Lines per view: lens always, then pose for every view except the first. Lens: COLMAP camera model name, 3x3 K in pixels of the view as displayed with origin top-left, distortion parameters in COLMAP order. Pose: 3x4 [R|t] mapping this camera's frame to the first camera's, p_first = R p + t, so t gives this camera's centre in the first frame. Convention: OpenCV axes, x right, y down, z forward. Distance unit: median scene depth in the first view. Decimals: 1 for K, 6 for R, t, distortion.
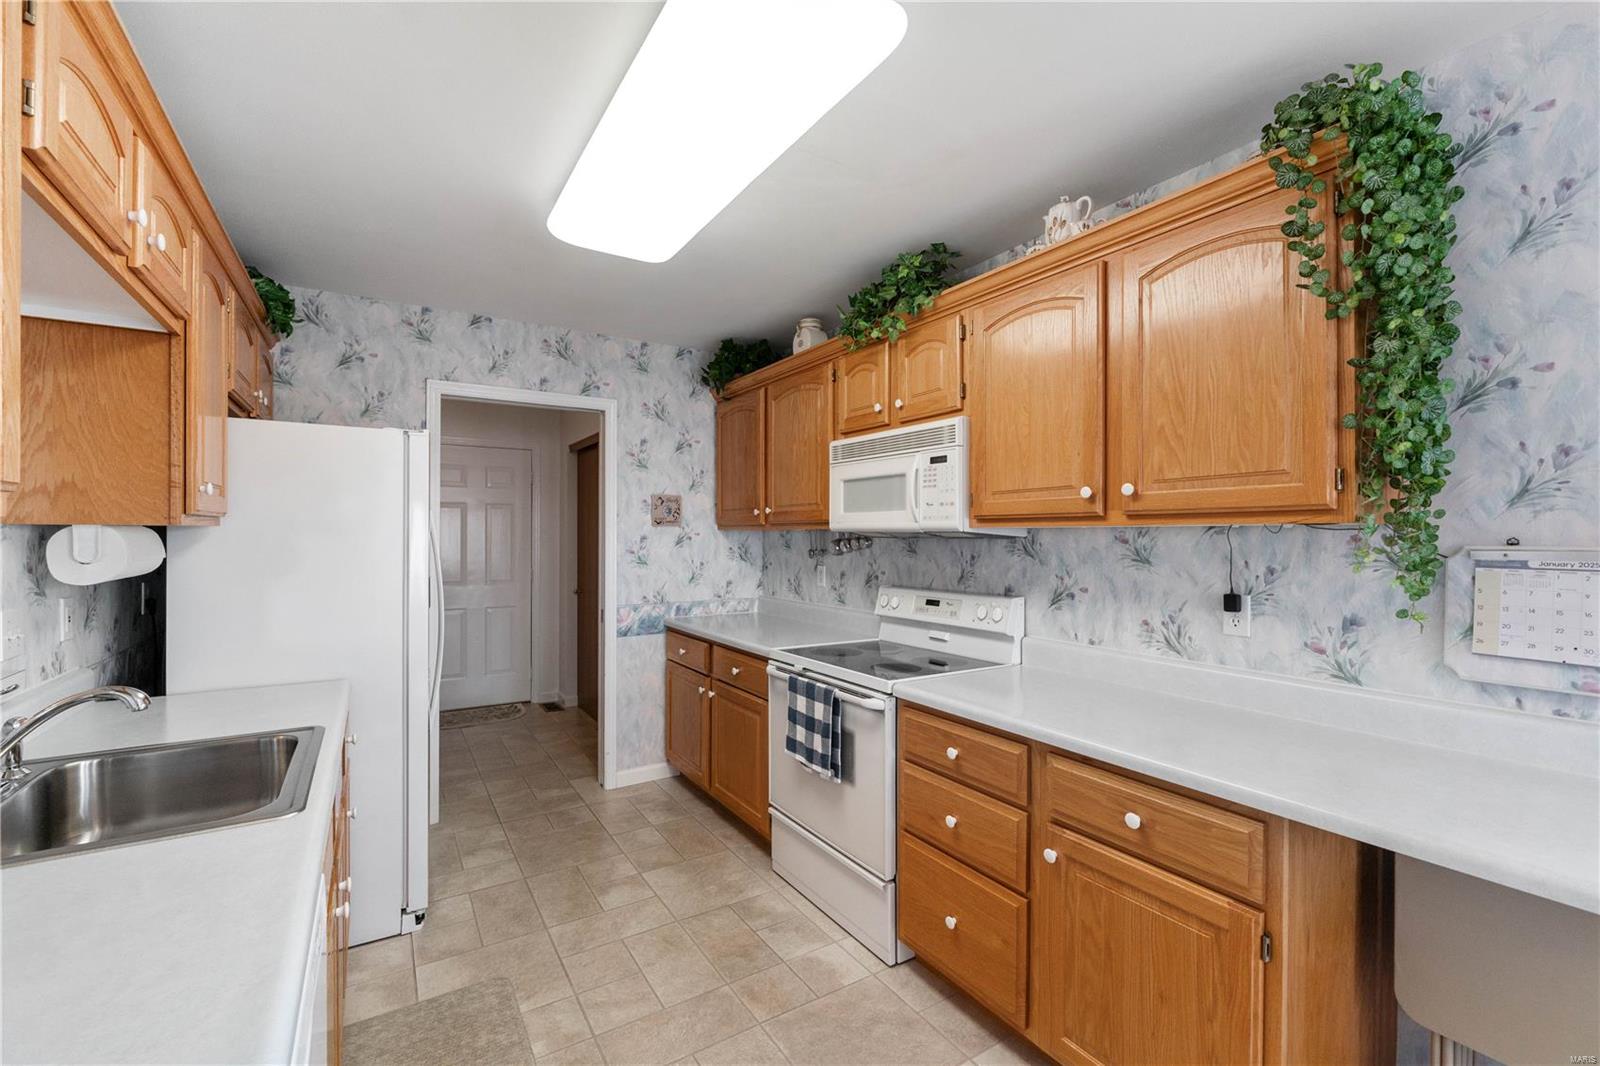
lens RADIAL K [[682.9, 0, 804.1], [0, 682.9, 532.0], [0, 0, 1]] dist [0.001154, -0.001063]
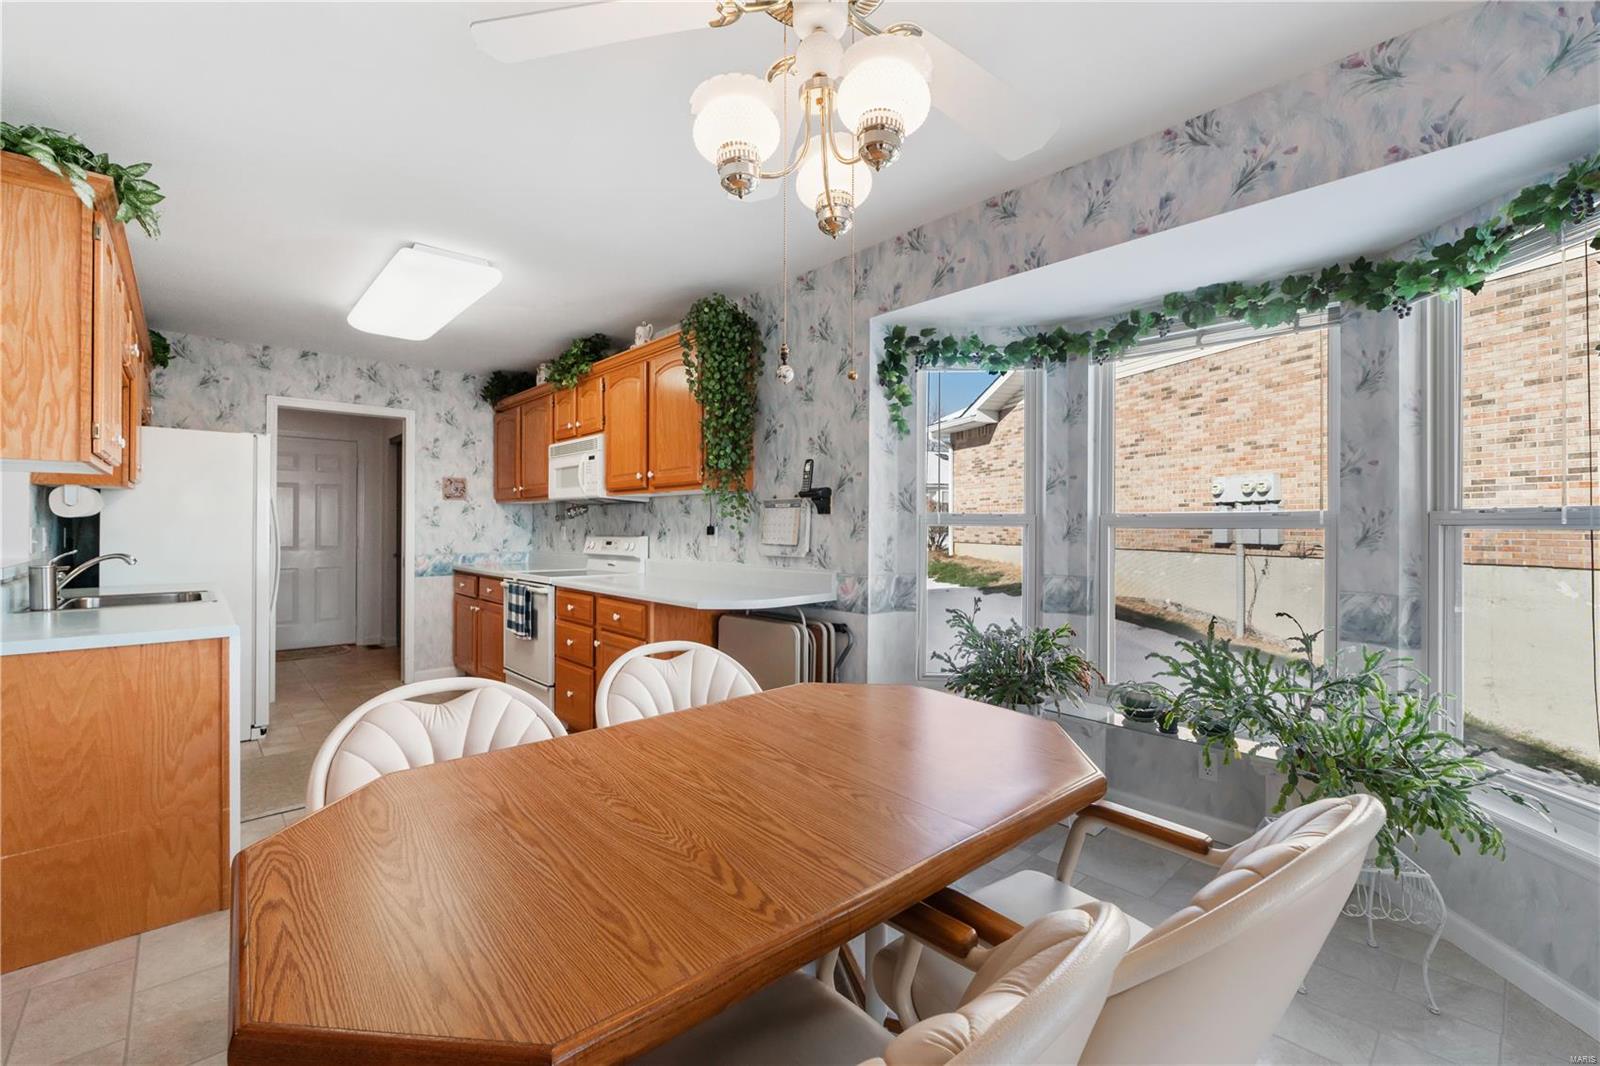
lens RADIAL K [[682.9, 0, 806.0], [0, 682.9, 519.8], [0, 0, 1]] dist [0.001154, -0.001063]
pose [[0.984573, 0.000636, 0.174975, 0.318377], [0.000082, 0.999992, -0.004100, 0.046410], [-0.174976, 0.004052, 0.984564, -0.621656]]
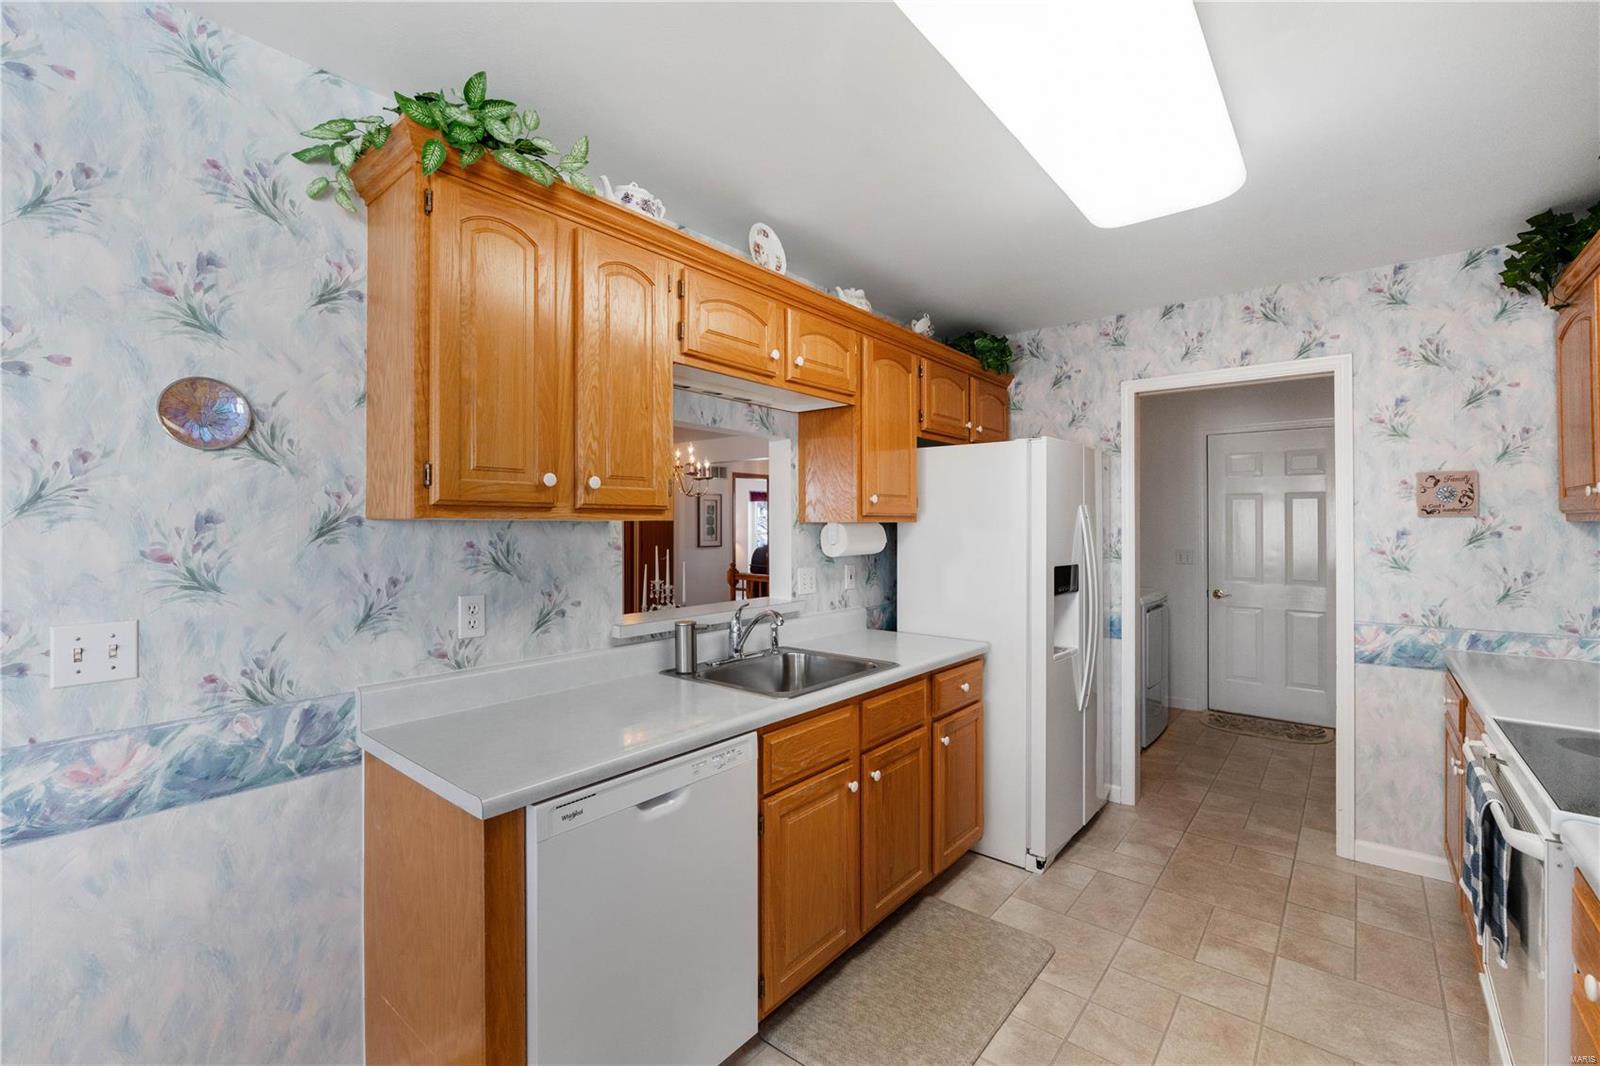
lens RADIAL K [[682.9, 0, 799.1], [0, 682.9, 521.6], [0, 0, 1]] dist [0.001154, -0.001063]
pose [[0.315076, -0.008585, -0.949028, 0.292486], [0.001621, 0.999962, -0.008508, 0.001508], [0.949065, 0.001142, 0.315078, 0.189324]]
